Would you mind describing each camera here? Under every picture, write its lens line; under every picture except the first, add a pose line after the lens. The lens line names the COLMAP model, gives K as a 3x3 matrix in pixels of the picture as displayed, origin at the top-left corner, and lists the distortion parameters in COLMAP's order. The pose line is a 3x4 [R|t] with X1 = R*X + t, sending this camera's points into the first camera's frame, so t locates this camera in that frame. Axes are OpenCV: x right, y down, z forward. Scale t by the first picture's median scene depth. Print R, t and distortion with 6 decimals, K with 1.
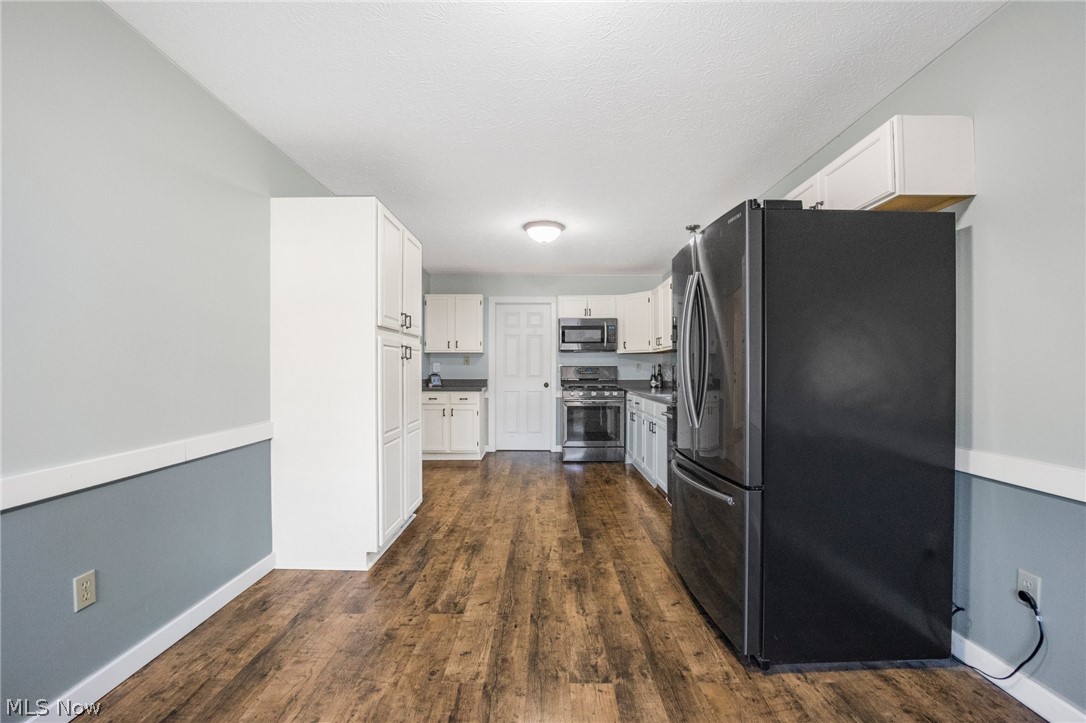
lens RADIAL K [[449.1, 0, 543.5], [0, 449.1, 372.6], [0, 0, 1]] dist [-0.009189, -0.000514]
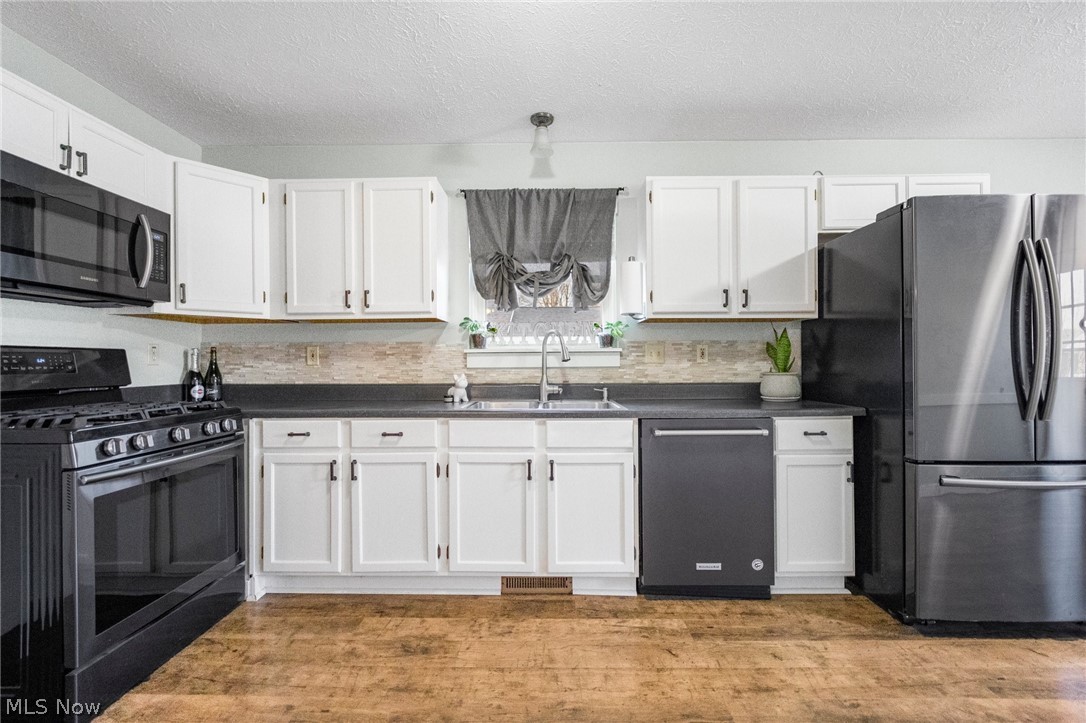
lens RADIAL K [[449.1, 0, 545.5], [0, 449.1, 363.7], [0, 0, 1]] dist [-0.009189, -0.000514]
pose [[0.013111, -0.000956, 0.999914, -0.188623], [0.013282, 0.999911, 0.000782, 0.000813], [-0.999826, 0.013271, 0.013123, 0.709196]]
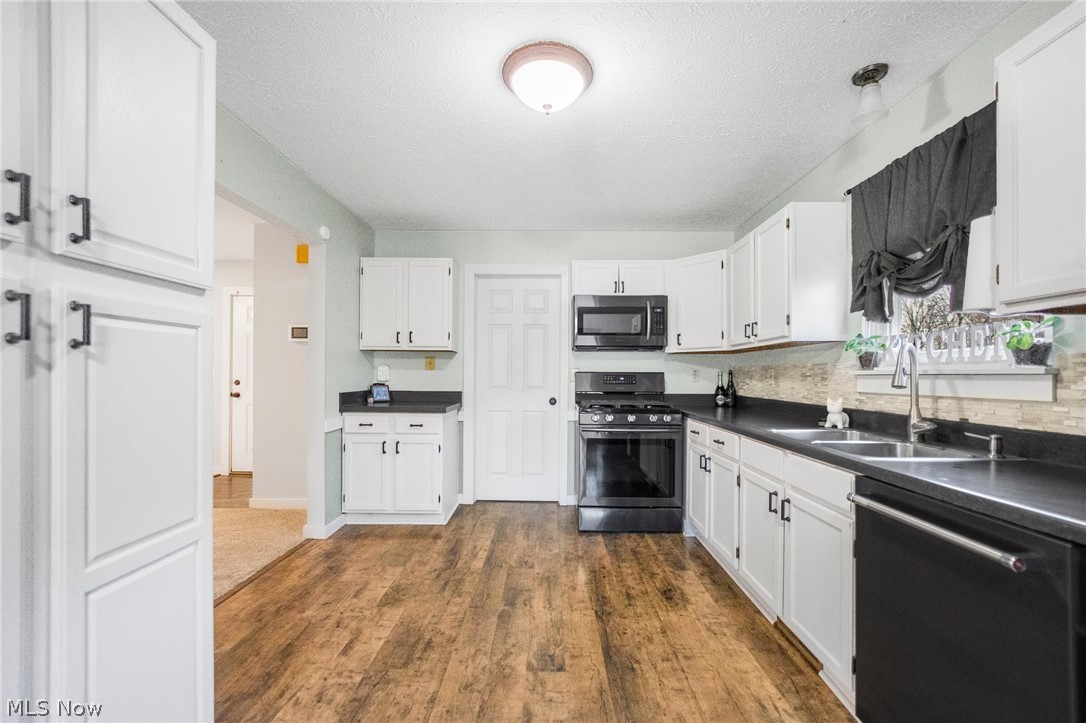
lens RADIAL K [[449.1, 0, 544.8], [0, 449.1, 375.7], [0, 0, 1]] dist [-0.009189, -0.000514]
pose [[0.999865, 0.006166, -0.015224, 0.005007], [-0.006255, 0.999964, -0.005775, -0.005977], [0.015188, 0.005869, 0.999867, 0.384058]]
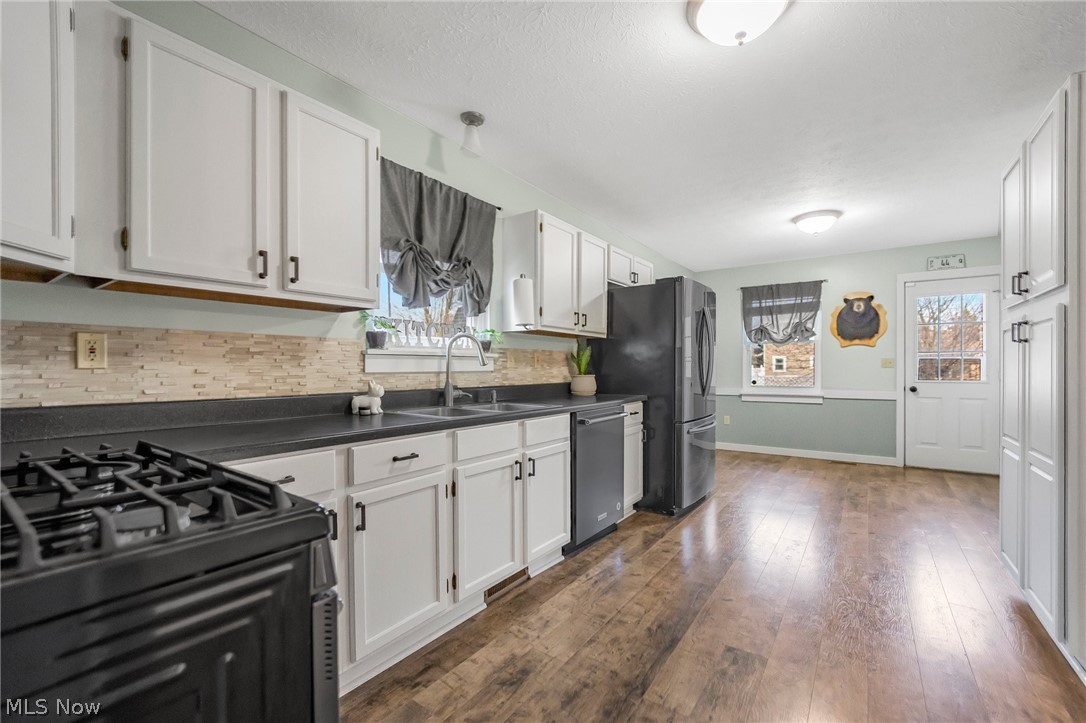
lens RADIAL K [[449.1, 0, 550.2], [0, 449.1, 370.4], [0, 0, 1]] dist [-0.009189, -0.000514]
pose [[-0.815624, -0.003915, 0.578568, -0.064203], [0.004650, 0.999900, 0.013321, -0.001581], [-0.578563, 0.013555, -0.815525, 1.018670]]
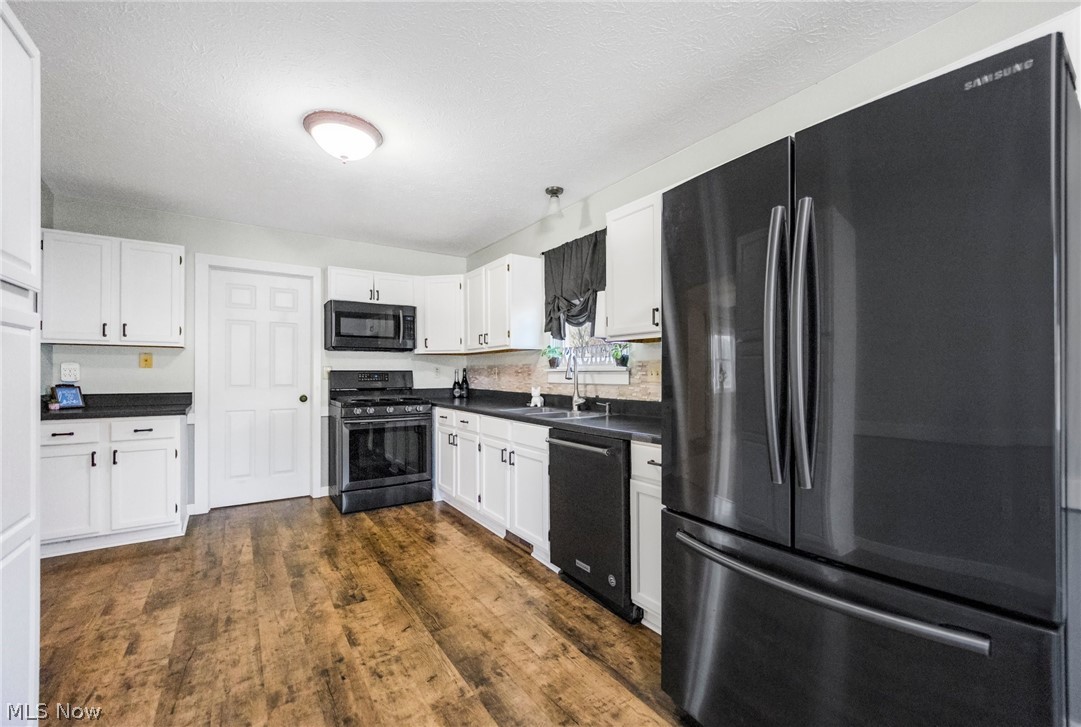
lens RADIAL K [[447.0, 0, 551.9], [0, 447.0, 373.6], [0, 0, 1]] dist [-0.009189, -0.000514]
pose [[0.819582, 0.000042, 0.572962, -0.077726], [0.004398, 0.999970, -0.006363, -0.004118], [-0.572945, 0.007735, 0.819558, 0.269326]]
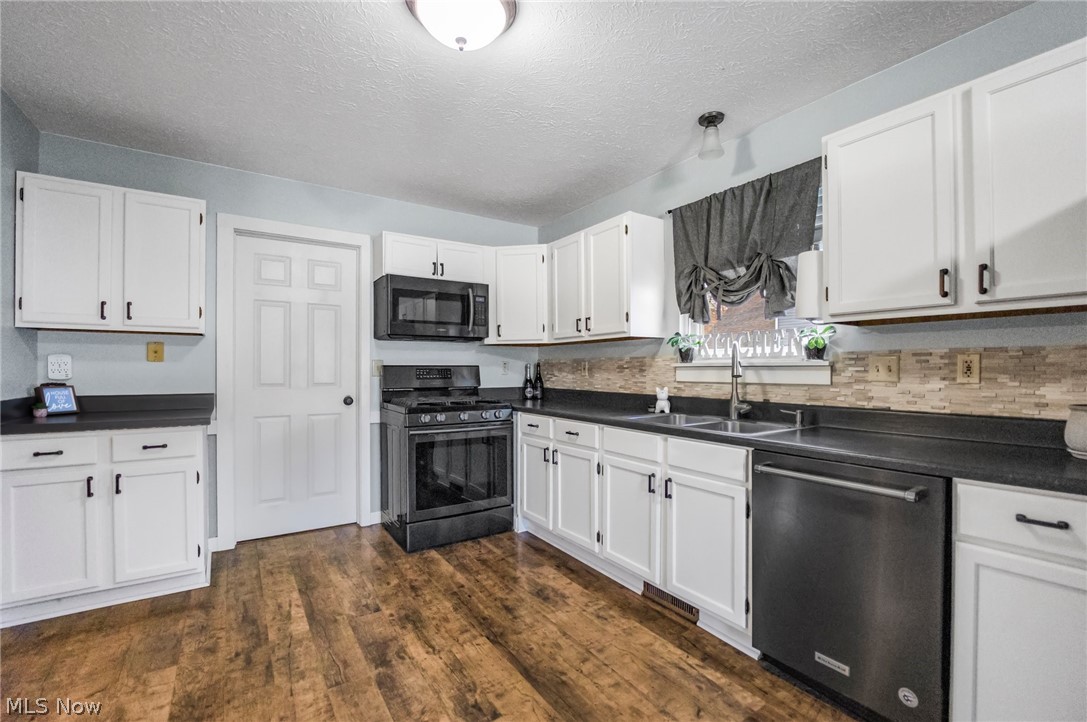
lens RADIAL K [[467.1, 0, 555.9], [0, 467.1, 371.8], [0, 0, 1]] dist [-0.024489, 0.000681]
pose [[0.825283, -0.002433, 0.564714, -0.110768], [0.003577, 0.999993, -0.000919, -0.005704], [-0.564708, 0.002779, 0.825286, 0.452211]]
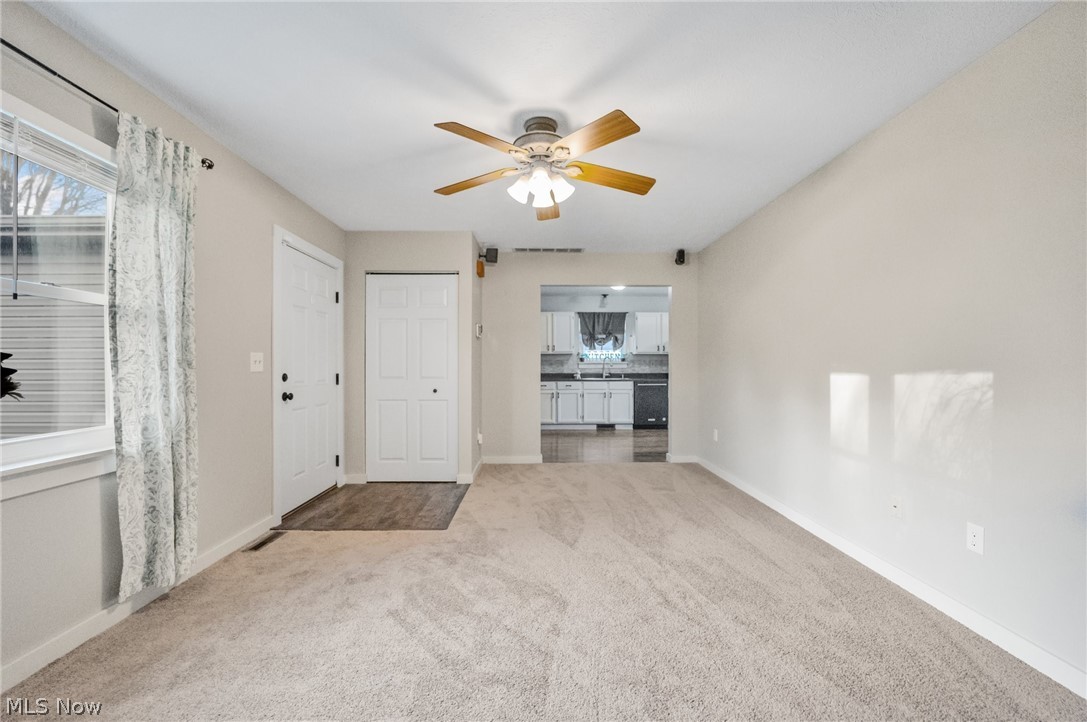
lens RADIAL K [[449.5, 0, 553.4], [0, 449.5, 367.6], [0, 0, 1]] dist [-0.009189, -0.000514]
pose [[-0.037533, -0.004244, 0.999286, -1.202855], [0.011112, 0.999927, 0.004664, -0.005289], [-0.999234, 0.011279, -0.037483, 0.938543]]
